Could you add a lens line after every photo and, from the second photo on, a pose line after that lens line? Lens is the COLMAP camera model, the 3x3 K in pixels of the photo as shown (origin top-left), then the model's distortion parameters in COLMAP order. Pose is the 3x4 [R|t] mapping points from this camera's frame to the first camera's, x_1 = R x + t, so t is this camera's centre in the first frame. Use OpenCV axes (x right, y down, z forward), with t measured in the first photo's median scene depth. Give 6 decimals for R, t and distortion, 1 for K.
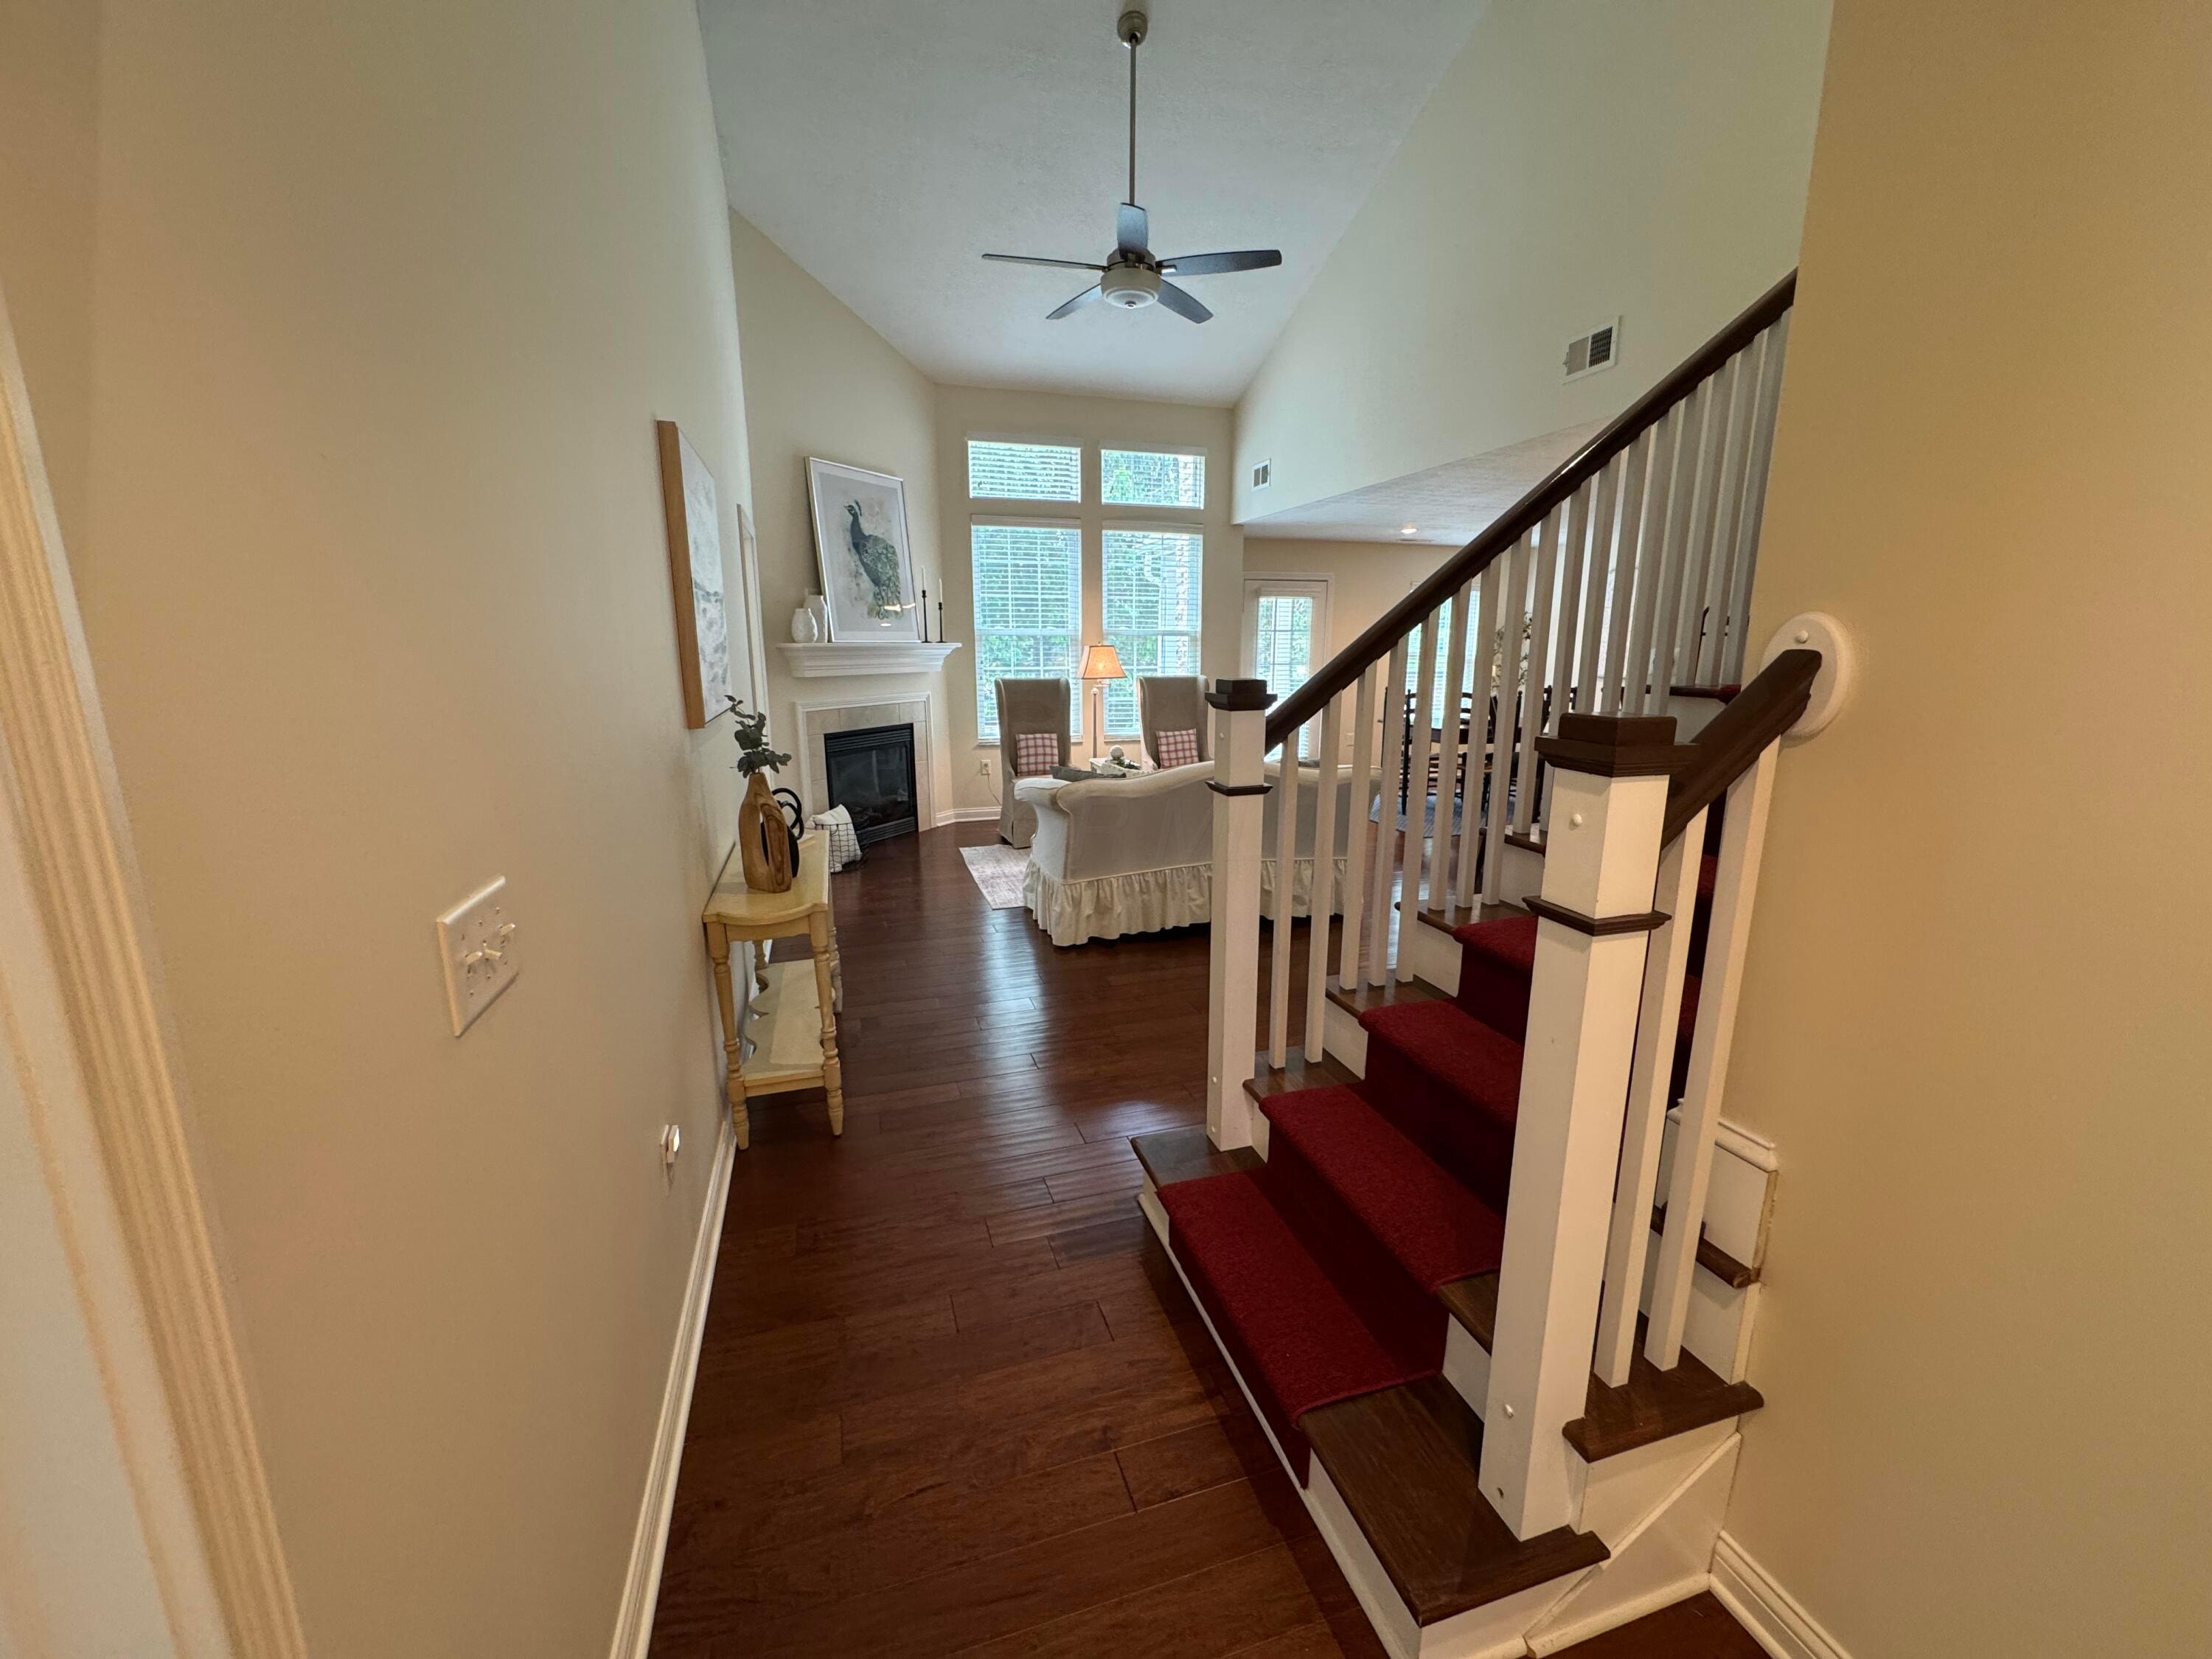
lens RADIAL K [[880.4, 0, 1102.6], [0, 880.4, 825.7], [0, 0, 1]] dist [-0.000395, -0.000075]
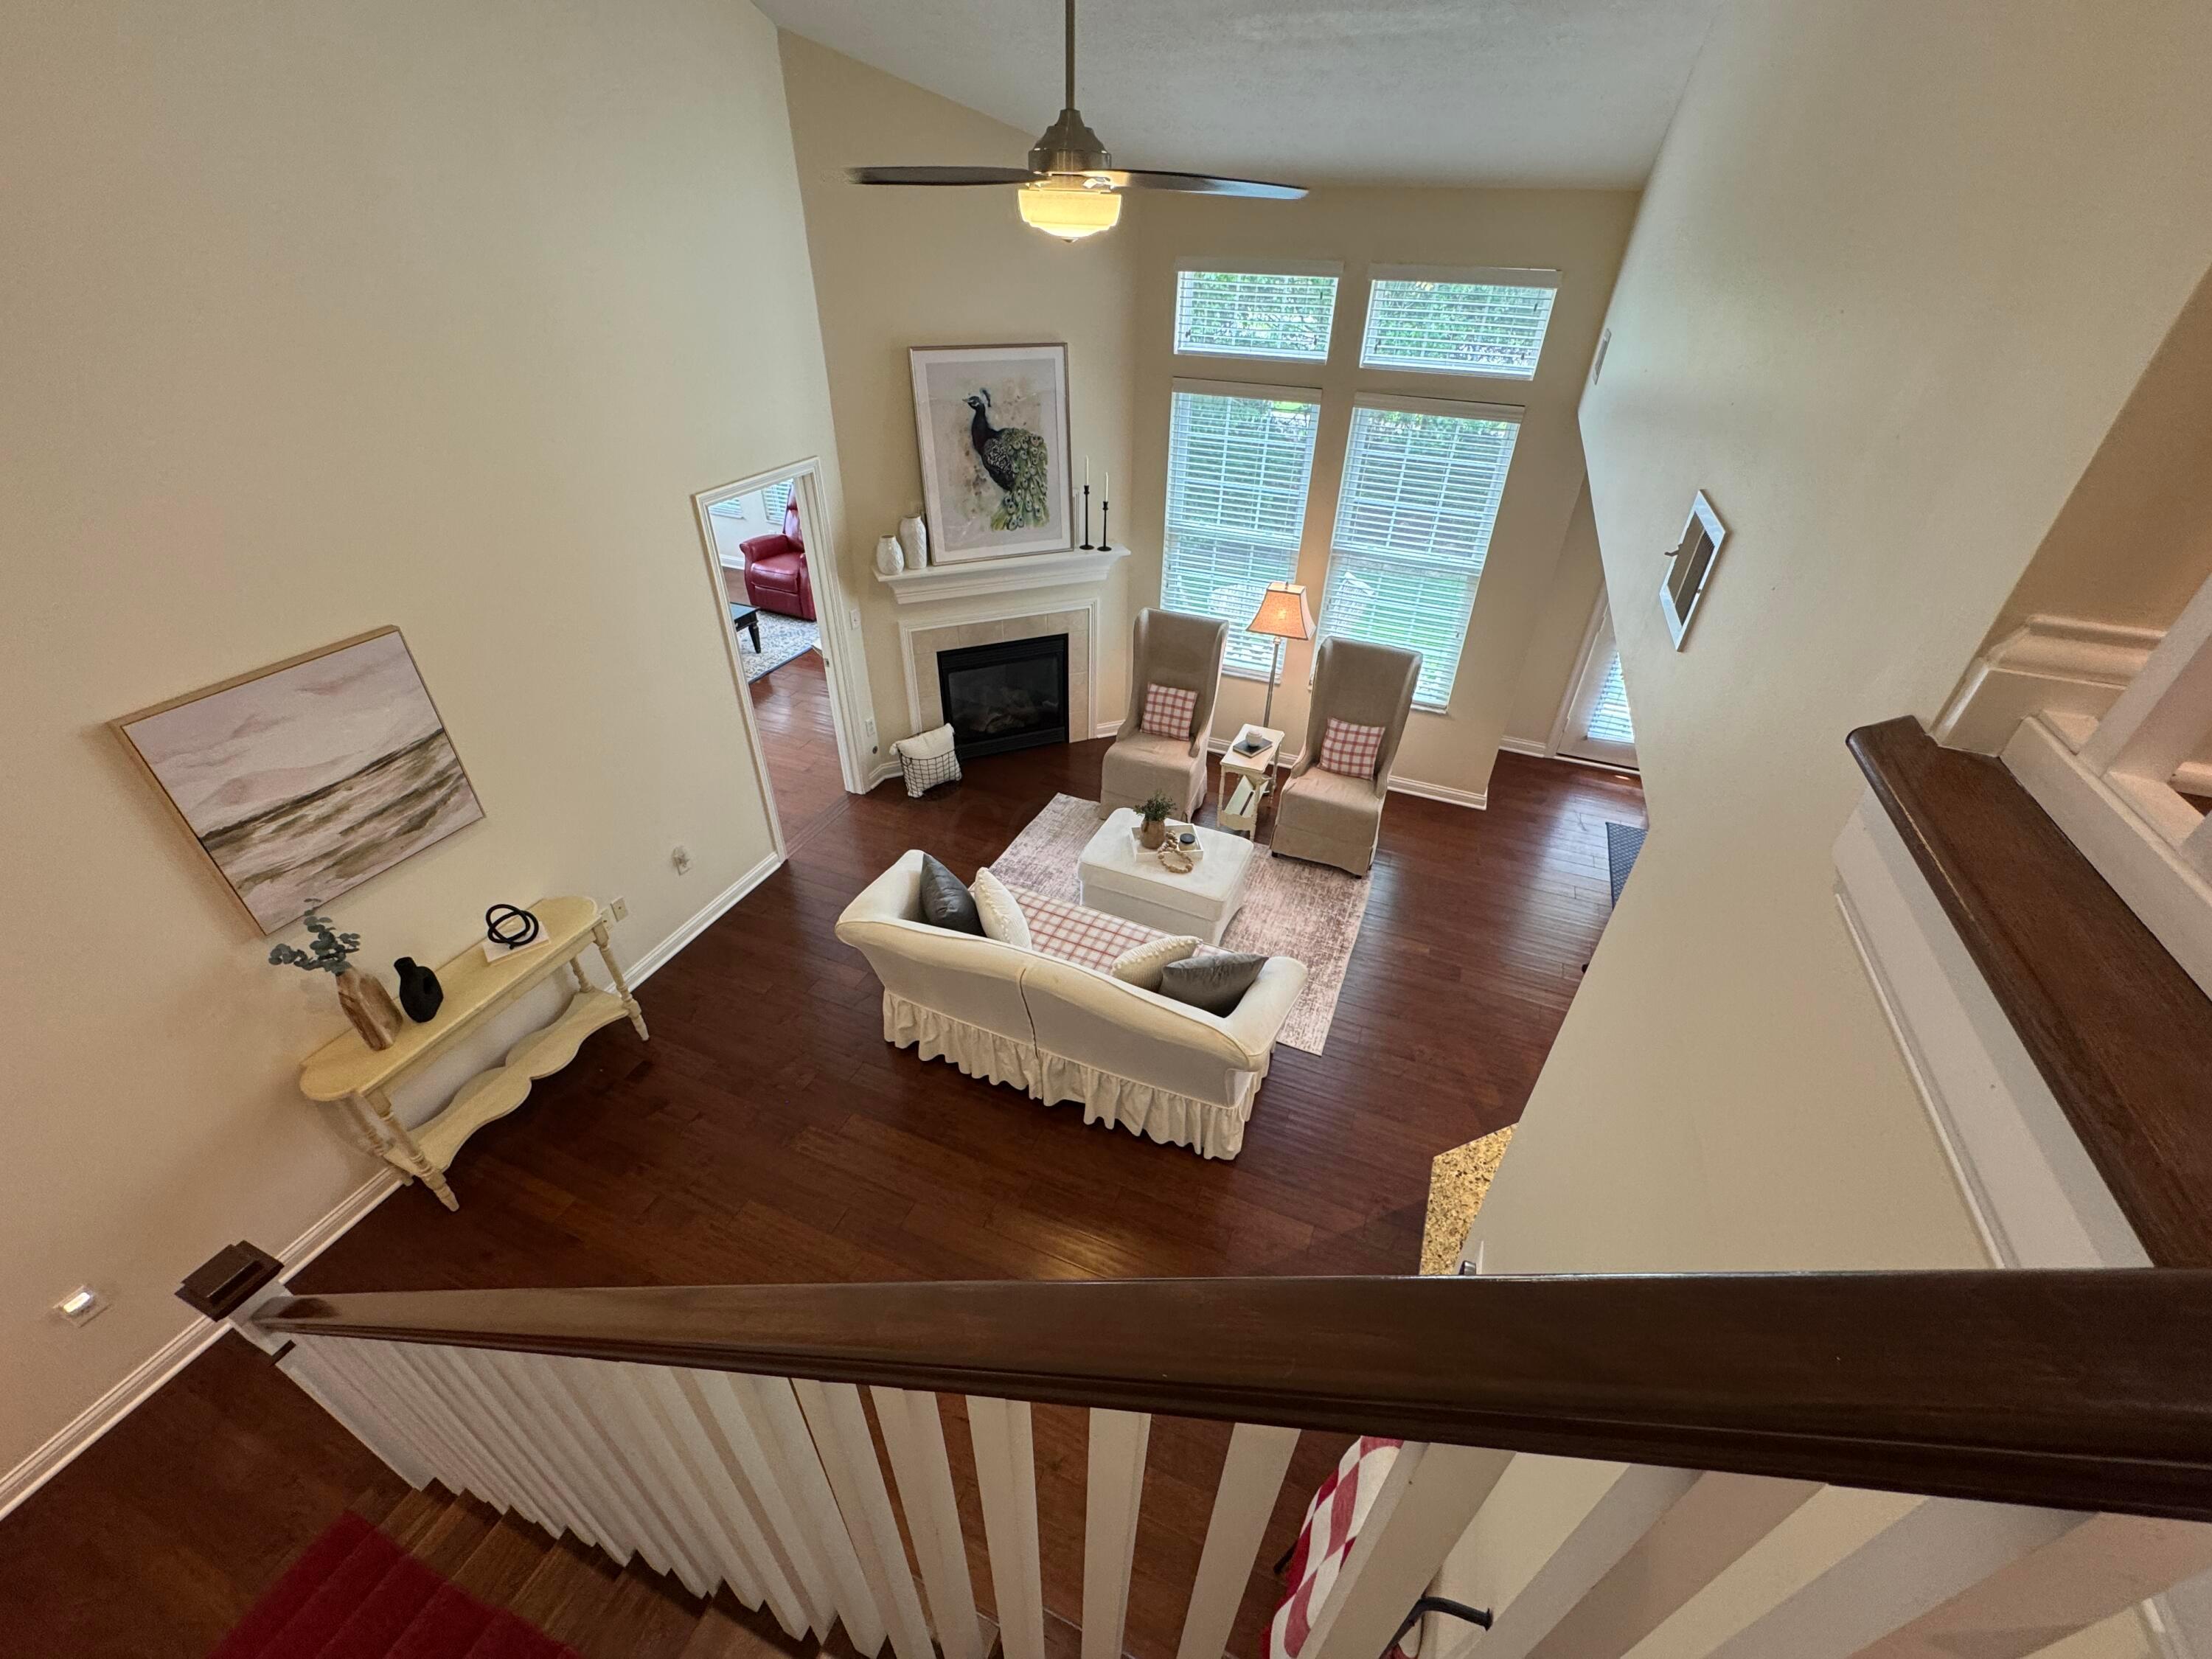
lens RADIAL K [[880.4, 0, 1103.2], [0, 880.4, 834.0], [0, 0, 1]] dist [-0.000395, -0.000075]
pose [[0.770925, 0.379490, -0.511529, 0.350454], [-0.149009, 0.888294, 0.434430, -0.331045], [0.619250, -0.258691, 0.741356, 0.302553]]
